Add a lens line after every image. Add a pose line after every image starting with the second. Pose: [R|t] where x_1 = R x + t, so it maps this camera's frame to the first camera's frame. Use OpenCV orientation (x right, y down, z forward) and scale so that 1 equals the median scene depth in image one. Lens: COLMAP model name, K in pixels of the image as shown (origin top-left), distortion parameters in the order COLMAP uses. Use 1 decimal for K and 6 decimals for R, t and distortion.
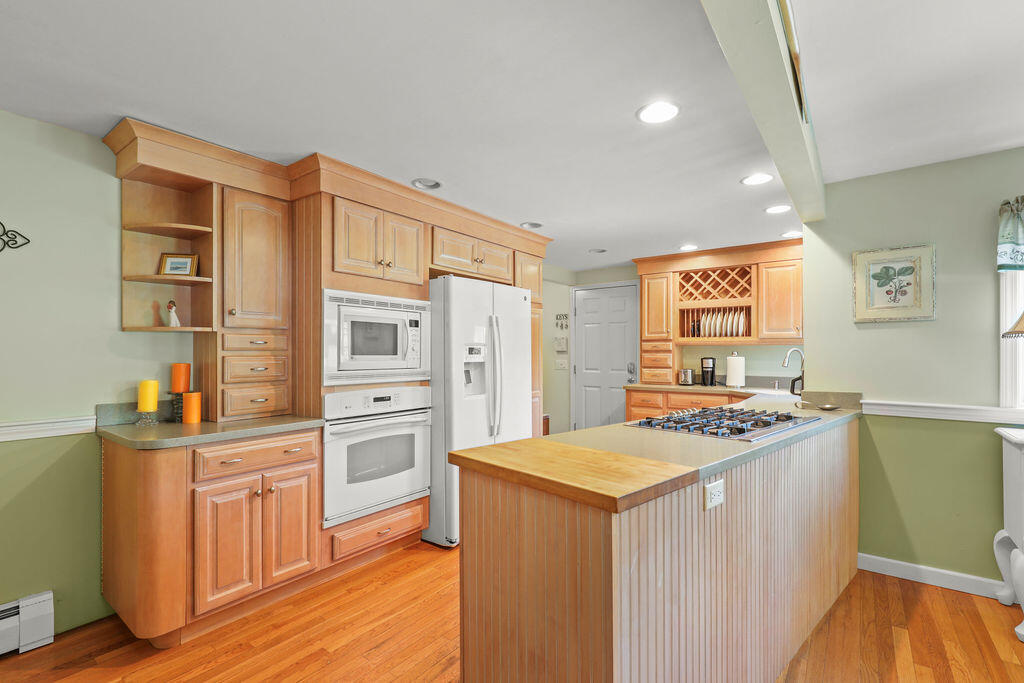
lens RADIAL K [[461.7, 0, 519.3], [0, 461.7, 347.9], [0, 0, 1]] dist [-0.000883, -0.001871]
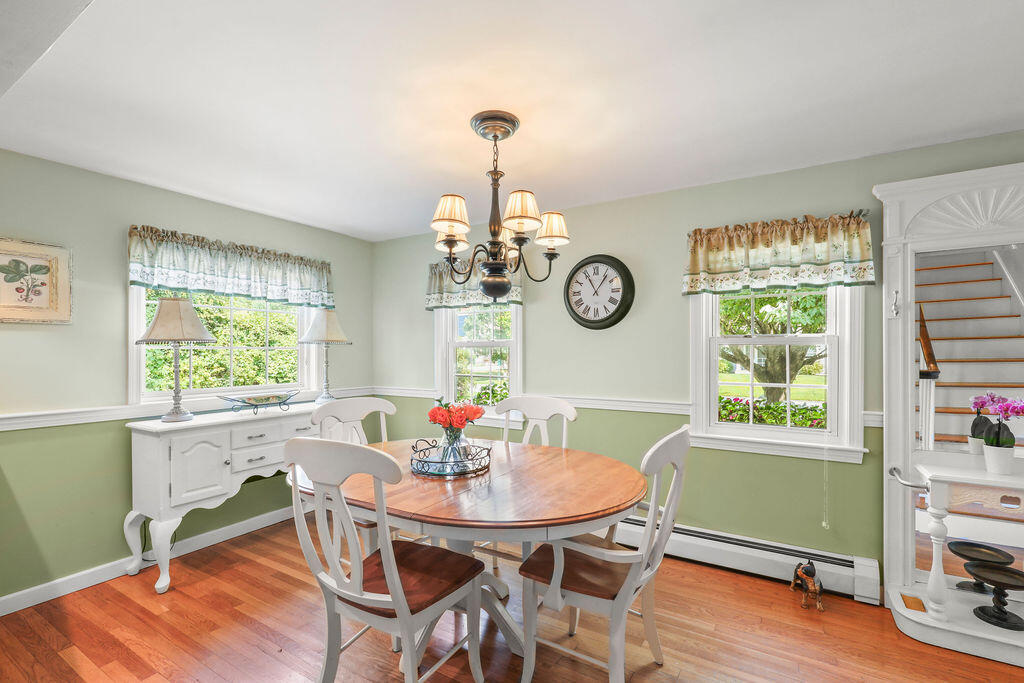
lens RADIAL K [[461.7, 0, 509.9], [0, 461.7, 354.2], [0, 0, 1]] dist [-0.000883, -0.001871]
pose [[-0.091553, -0.005138, 0.995787, -0.162717], [-0.006188, 0.999970, 0.004590, -0.007574], [-0.995781, -0.005742, -0.091582, 0.148727]]
